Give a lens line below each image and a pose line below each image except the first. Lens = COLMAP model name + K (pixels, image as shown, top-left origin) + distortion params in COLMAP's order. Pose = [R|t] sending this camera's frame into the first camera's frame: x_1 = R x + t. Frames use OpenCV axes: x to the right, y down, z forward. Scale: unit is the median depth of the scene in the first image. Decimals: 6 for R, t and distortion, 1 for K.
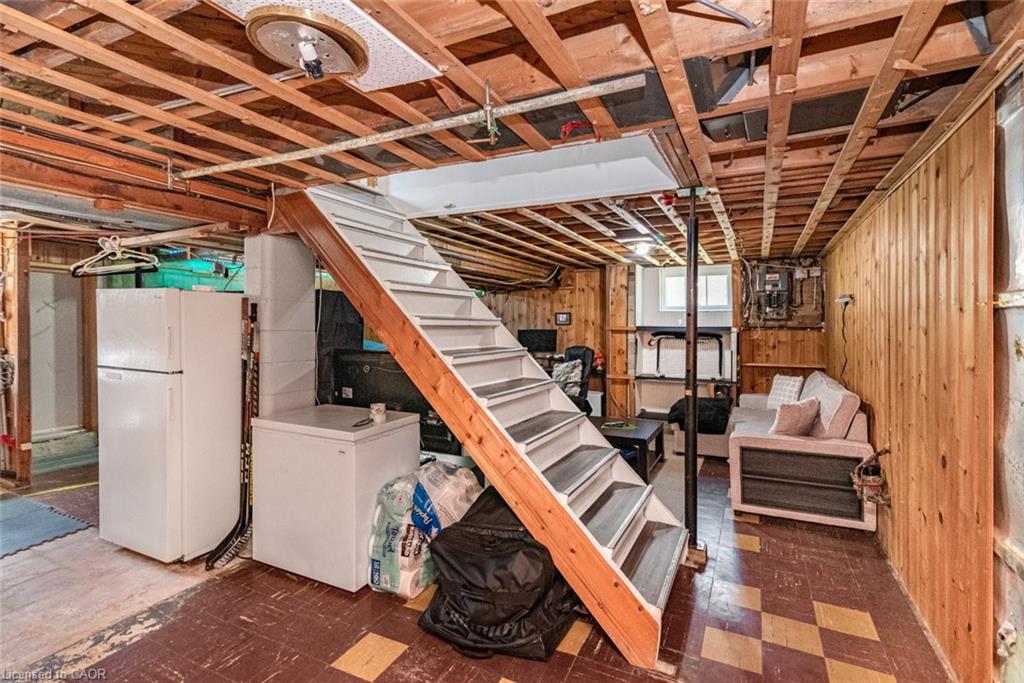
lens RADIAL K [[477.1, 0, 523.0], [0, 477.1, 326.3], [0, 0, 1]] dist [0.003502, 0.001082]
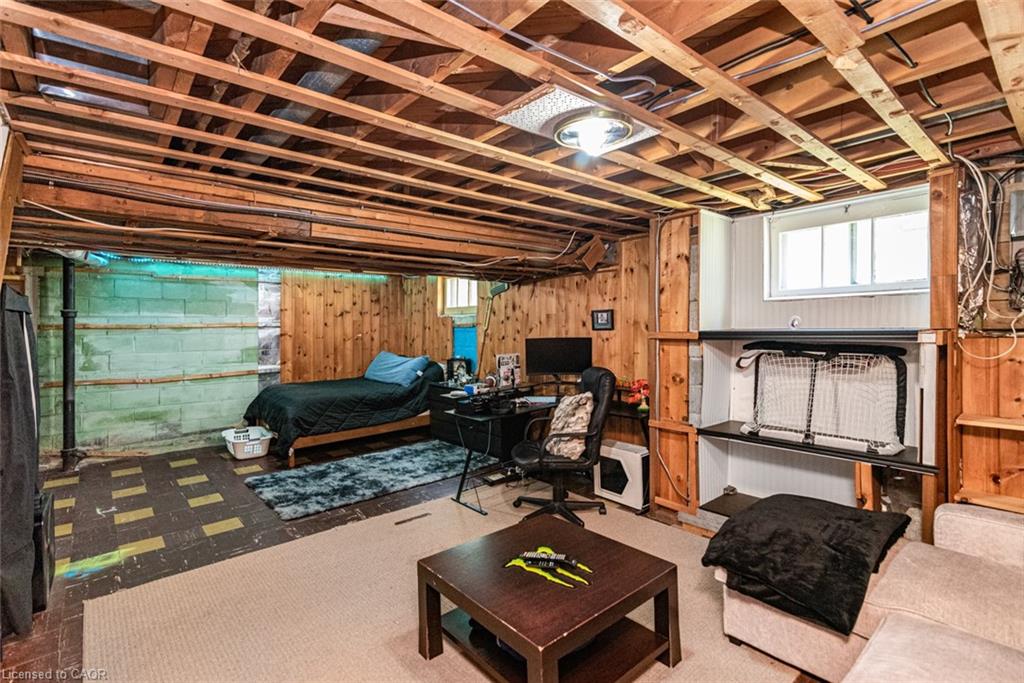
lens RADIAL K [[477.1, 0, 513.0], [0, 477.1, 346.0], [0, 0, 1]] dist [0.003502, 0.001082]
pose [[0.916006, -0.001433, -0.401162, 0.250737], [0.015018, 0.999415, 0.030723, -0.002914], [0.400883, -0.034167, 0.915492, 0.434135]]
